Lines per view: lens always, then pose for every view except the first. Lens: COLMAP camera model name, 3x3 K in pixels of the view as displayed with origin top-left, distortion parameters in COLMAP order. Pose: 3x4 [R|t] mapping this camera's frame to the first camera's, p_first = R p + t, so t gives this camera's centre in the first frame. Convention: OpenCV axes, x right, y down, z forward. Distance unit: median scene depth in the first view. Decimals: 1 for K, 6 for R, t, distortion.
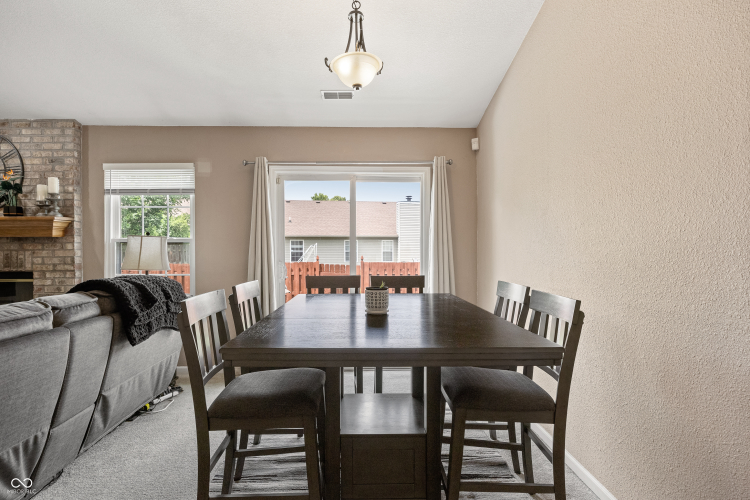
lens RADIAL K [[396.3, 0, 373.4], [0, 396.3, 250.1], [0, 0, 1]] dist [-0.003636, -0.000239]
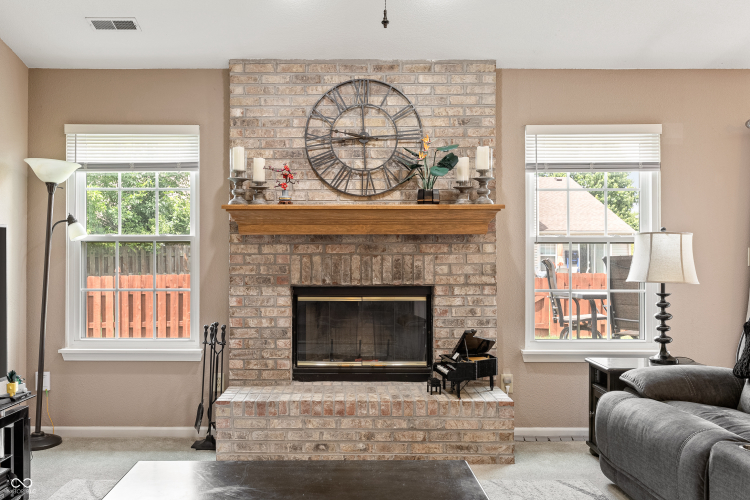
lens RADIAL K [[602.1, 0, 374.3], [0, 602.1, 251.1], [0, 0, 1]] dist [-0.004000, -0.001019]
pose [[0.999693, 0.000543, -0.024779, -0.939531], [-0.000672, 0.999986, -0.005202, 0.000638], [0.024776, 0.005217, 0.999679, -0.030488]]
